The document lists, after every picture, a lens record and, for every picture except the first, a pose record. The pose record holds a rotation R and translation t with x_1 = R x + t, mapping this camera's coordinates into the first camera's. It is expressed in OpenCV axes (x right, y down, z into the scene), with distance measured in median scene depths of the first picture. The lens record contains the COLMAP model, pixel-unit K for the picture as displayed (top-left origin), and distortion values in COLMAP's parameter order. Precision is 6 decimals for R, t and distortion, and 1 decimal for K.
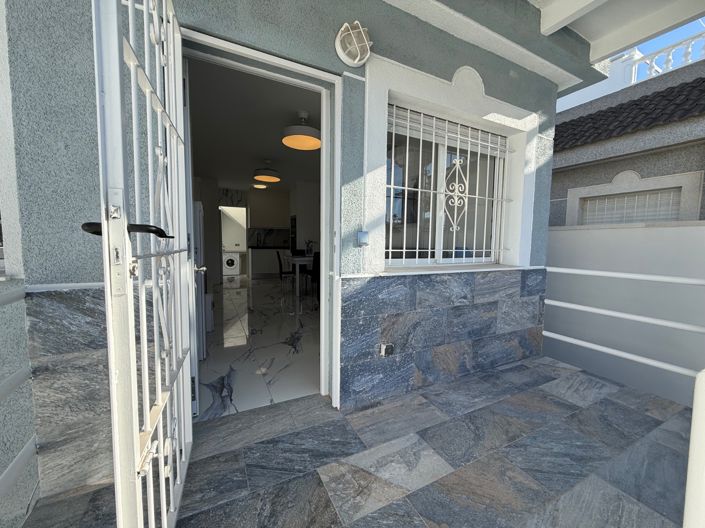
lens RADIAL K [[280.3, 0, 352.3], [0, 280.3, 265.5], [0, 0, 1]] dist [-0.001923, -0.000402]
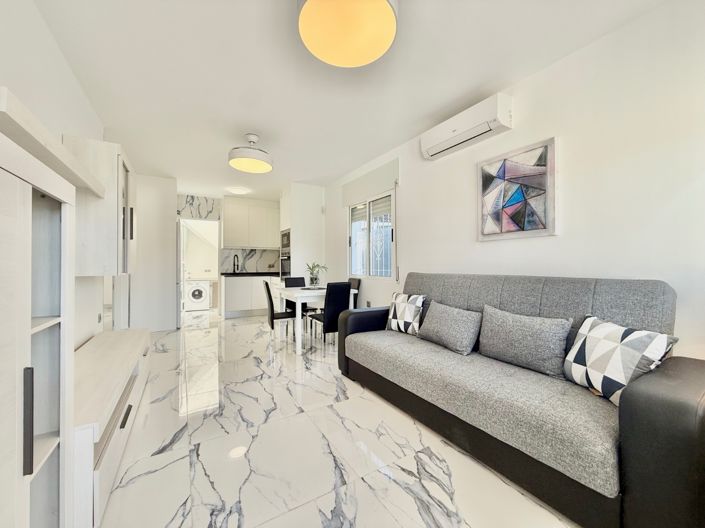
lens RADIAL K [[280.3, 0, 351.4], [0, 280.3, 264.1], [0, 0, 1]] dist [-0.001923, -0.000402]
pose [[0.997438, -0.012025, 0.070524, -0.083061], [0.018081, 0.996143, -0.085865, -0.023023], [-0.069220, 0.086920, 0.993808, 0.250186]]
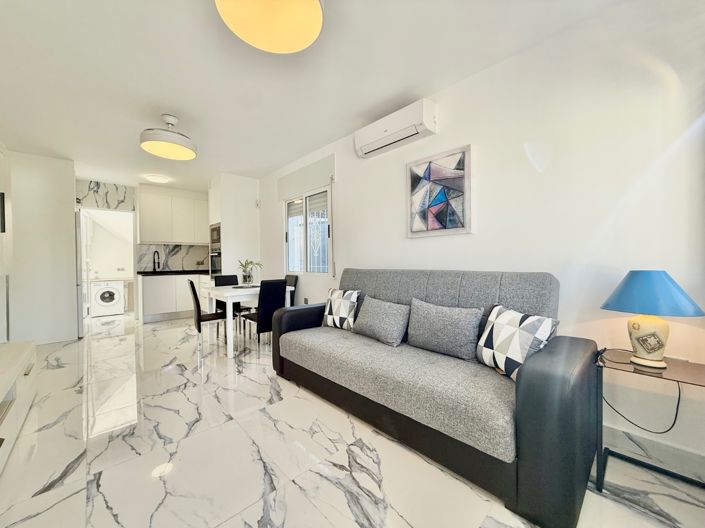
lens RADIAL K [[280.3, 0, 351.9], [0, 280.3, 263.6], [0, 0, 1]] dist [-0.001923, -0.000402]
pose [[0.960836, -0.023880, 0.276086, -0.075045], [0.043600, 0.996899, -0.065510, -0.023838], [-0.273666, 0.074982, 0.958898, 0.251727]]
